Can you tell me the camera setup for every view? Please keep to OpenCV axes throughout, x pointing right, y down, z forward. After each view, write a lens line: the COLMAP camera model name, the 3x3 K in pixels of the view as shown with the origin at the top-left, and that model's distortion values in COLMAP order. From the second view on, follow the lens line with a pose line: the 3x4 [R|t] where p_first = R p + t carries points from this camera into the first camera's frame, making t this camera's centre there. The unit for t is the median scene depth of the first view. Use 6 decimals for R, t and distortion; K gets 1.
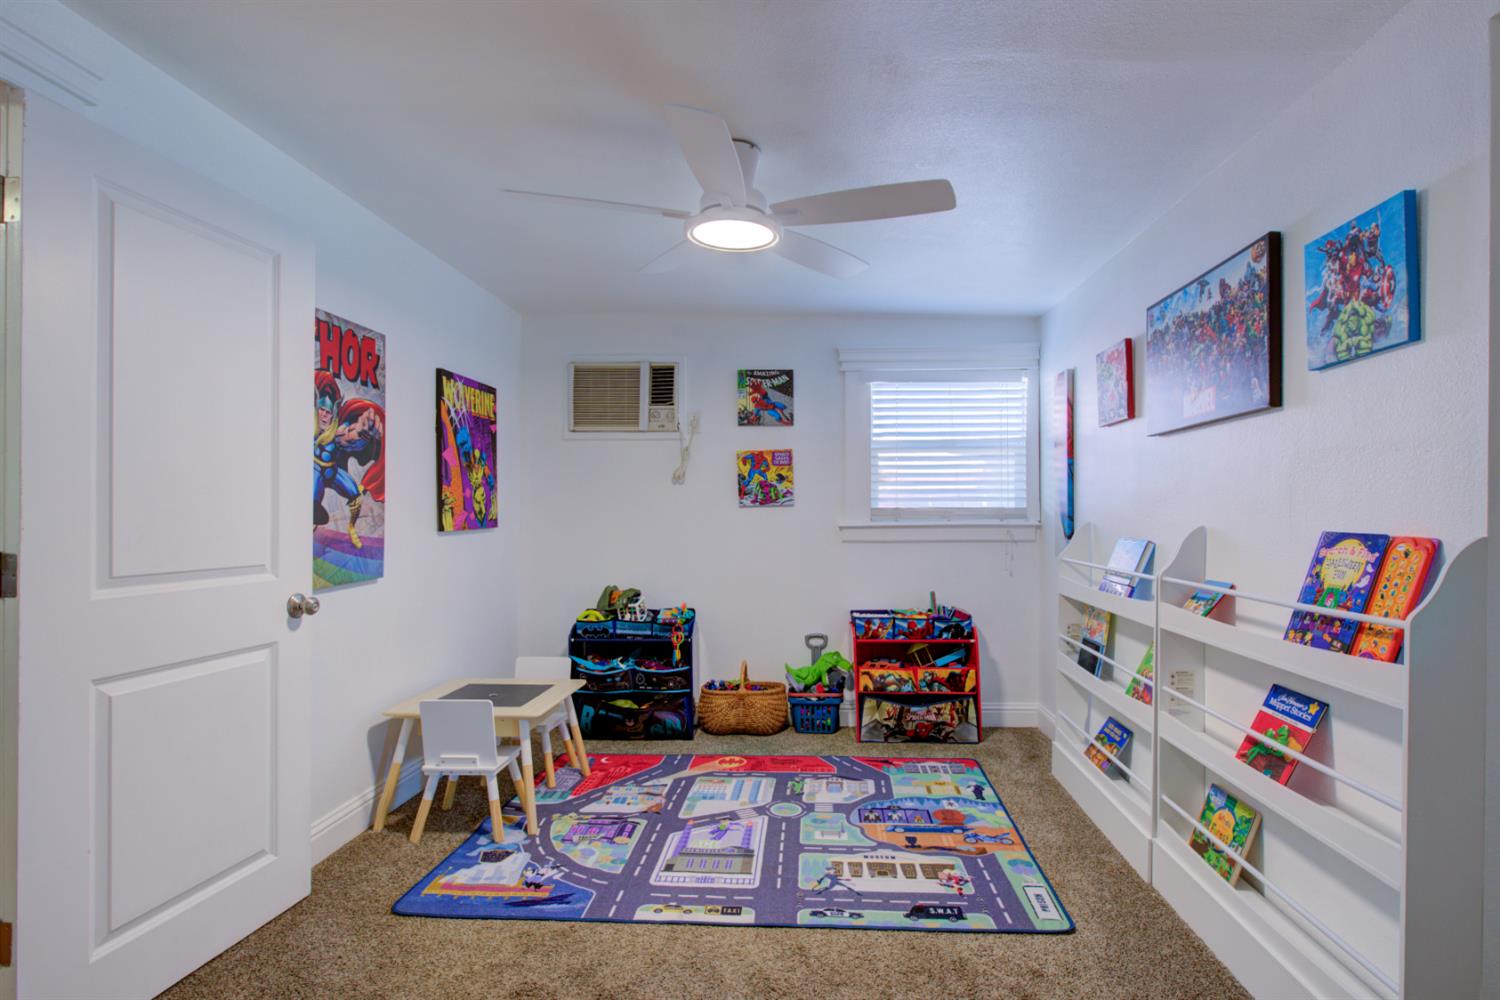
lens RADIAL K [[740.5, 0, 784.4], [0, 740.5, 512.9], [0, 0, 1]] dist [-0.003041, 0.001320]
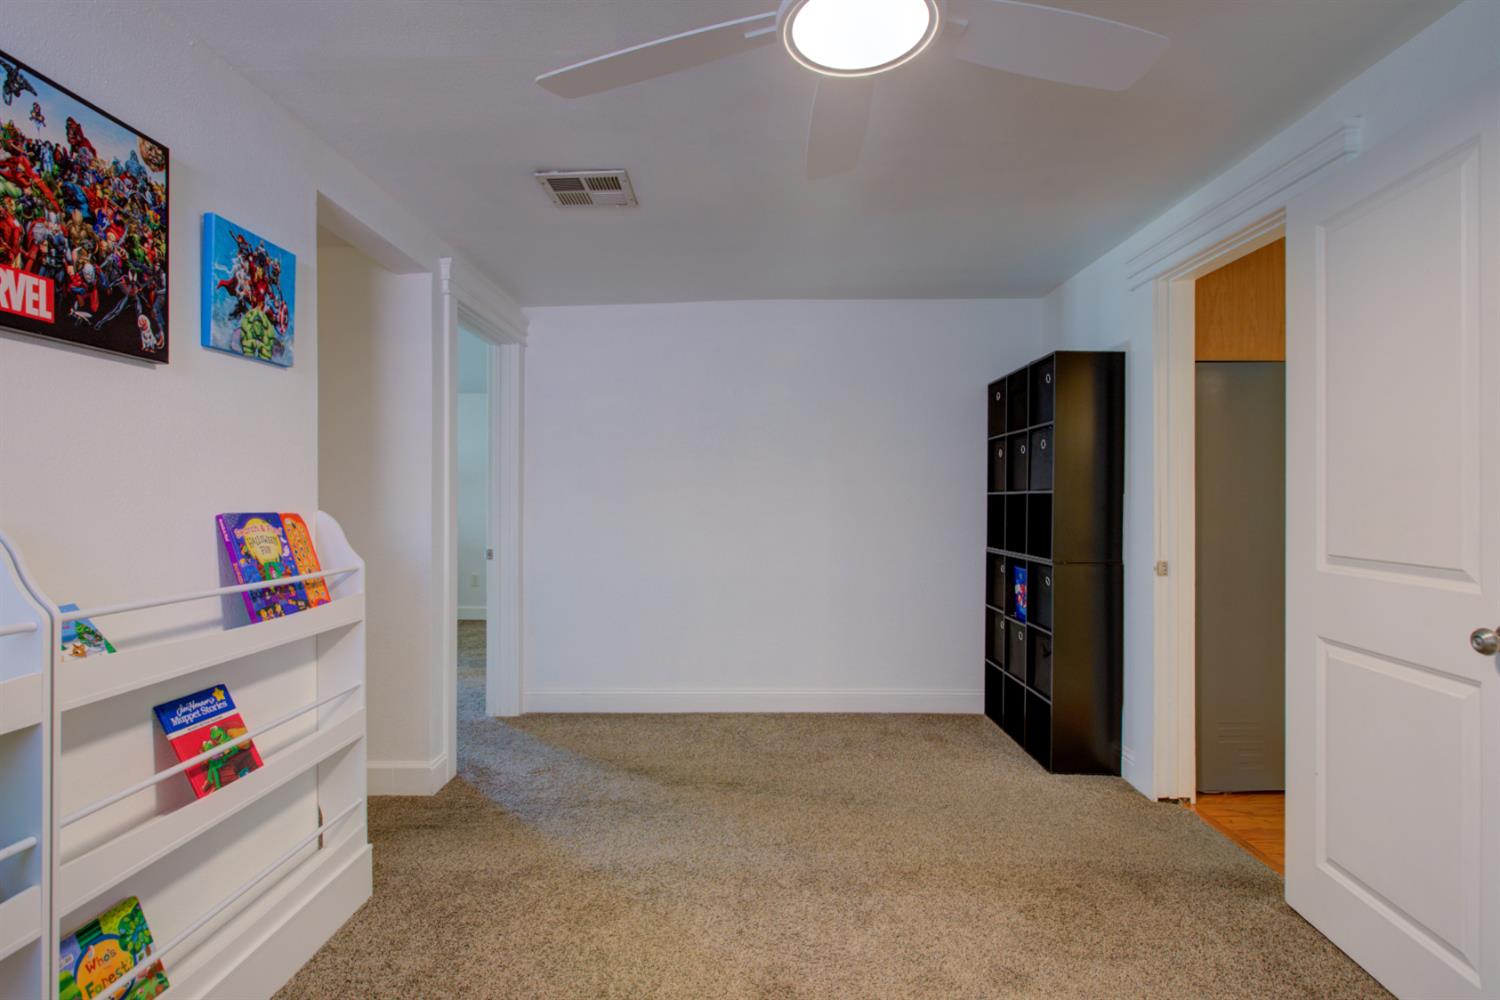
lens RADIAL K [[740.5, 0, 748.4], [0, 740.5, 498.2], [0, 0, 1]] dist [-0.003041, 0.001320]
pose [[-0.999493, -0.004718, -0.031486, 0.042003], [-0.004684, 0.999988, -0.001154, 0.002004], [0.031491, -0.001006, -0.999504, 1.778285]]
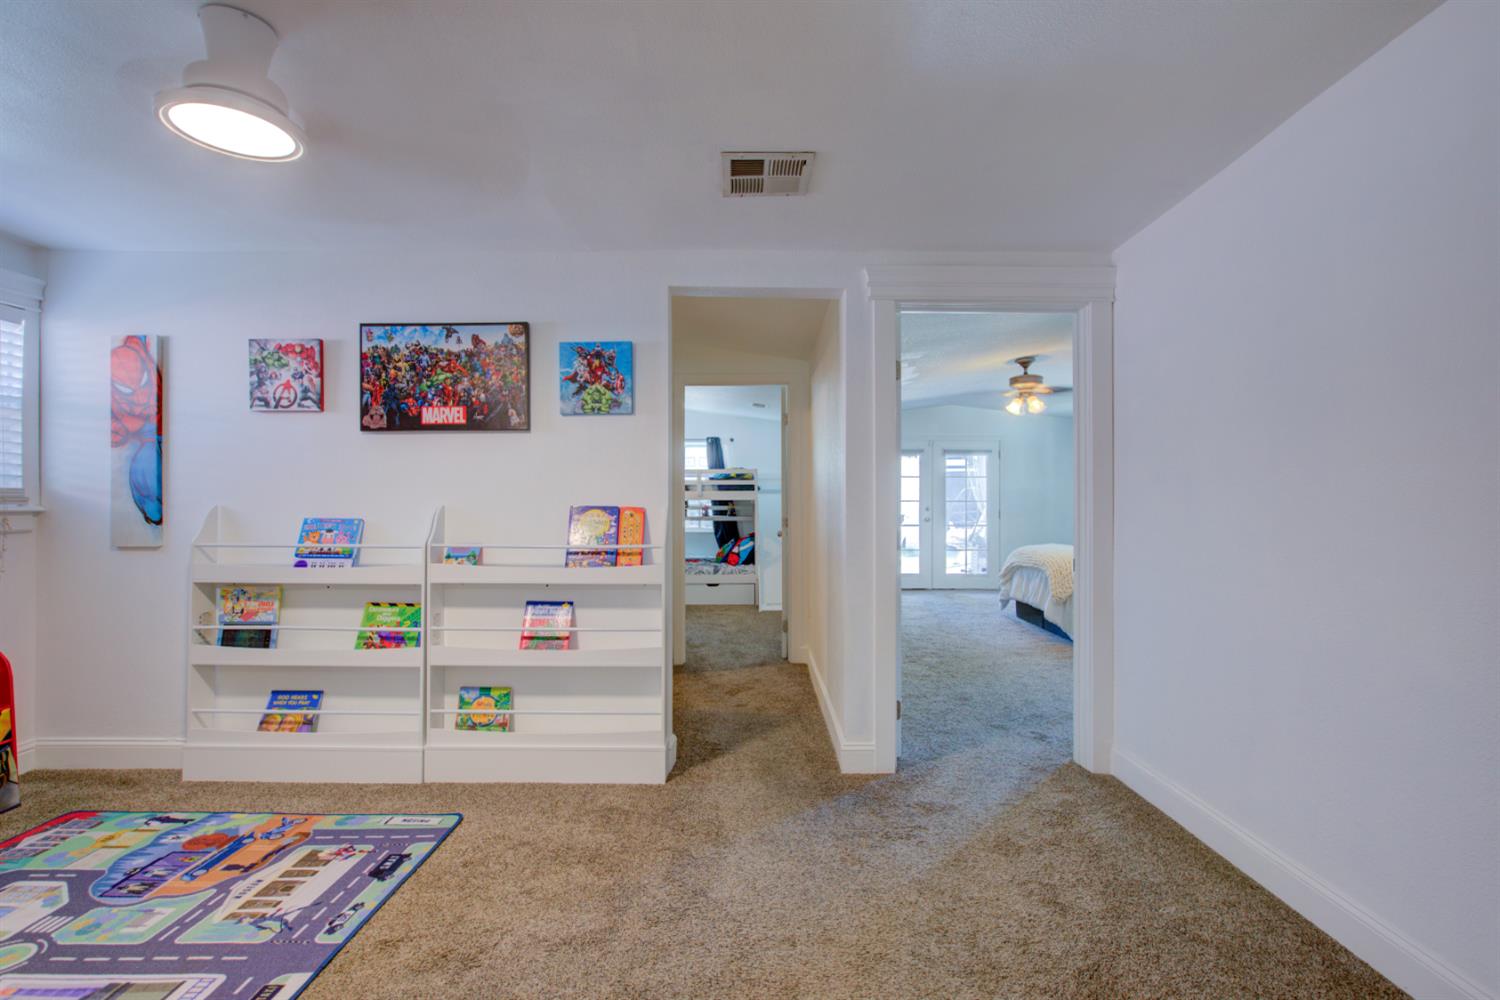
lens RADIAL K [[740.5, 0, 749.8], [0, 740.5, 498.9], [0, 0, 1]] dist [-0.003041, 0.001320]
pose [[-0.032271, 0.001023, 0.999479, -0.950938], [0.000017, 0.999999, -0.001023, 0.009008], [-0.999479, -0.000016, -0.032271, 0.548603]]
